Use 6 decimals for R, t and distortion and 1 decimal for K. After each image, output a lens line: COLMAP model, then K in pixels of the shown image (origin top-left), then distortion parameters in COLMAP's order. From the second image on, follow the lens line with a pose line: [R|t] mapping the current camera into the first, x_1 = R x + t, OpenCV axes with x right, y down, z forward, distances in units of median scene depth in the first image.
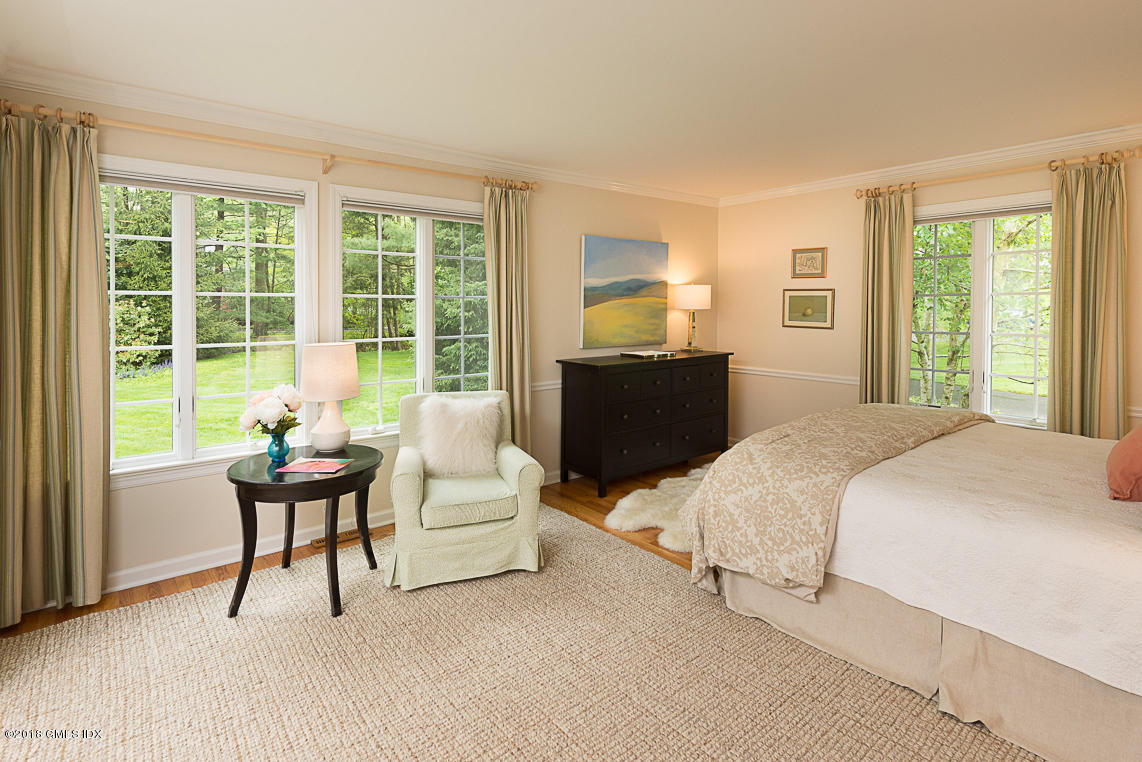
lens RADIAL K [[573.9, 0, 571.0], [0, 573.9, 381.0], [0, 0, 1]] dist [0.002622, -0.000628]
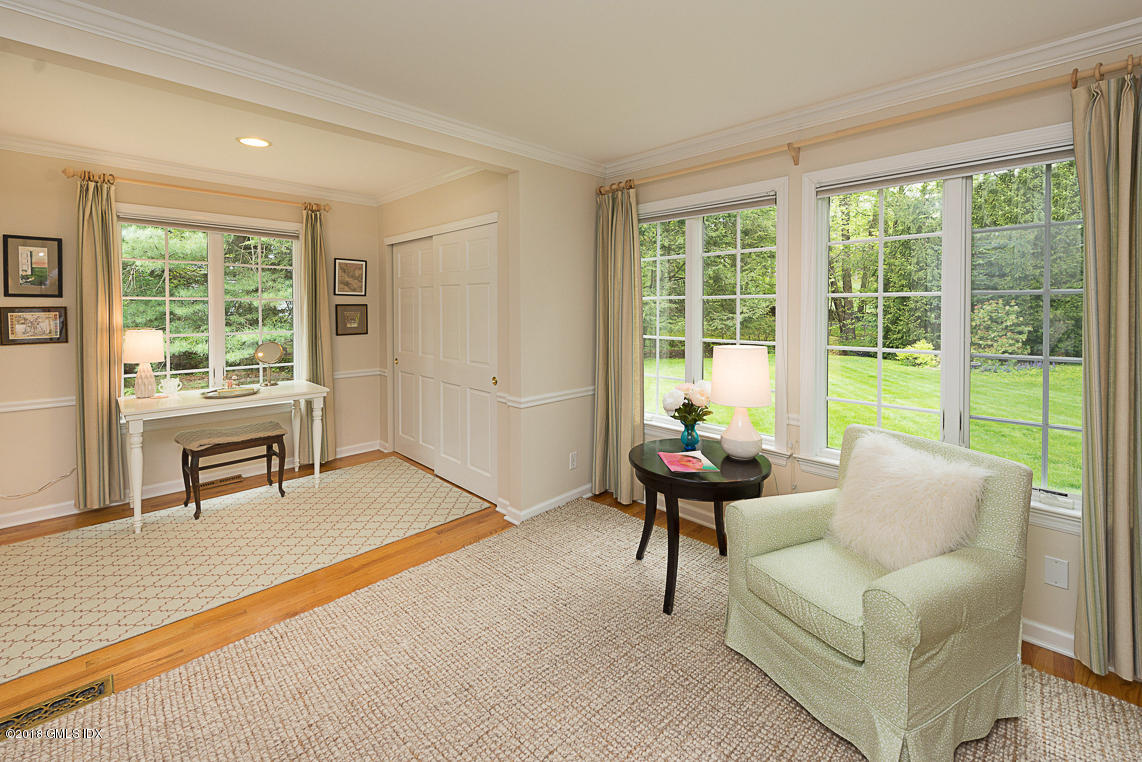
lens RADIAL K [[491.6, 0, 571.0], [0, 491.6, 381.0], [0, 0, 1]] dist [0.001284, 0.000090]
pose [[0.092014, 0.143780, -0.985323, 0.256393], [-0.120701, 0.983834, 0.132292, -0.053719], [0.988415, 0.106757, 0.107881, 0.408081]]
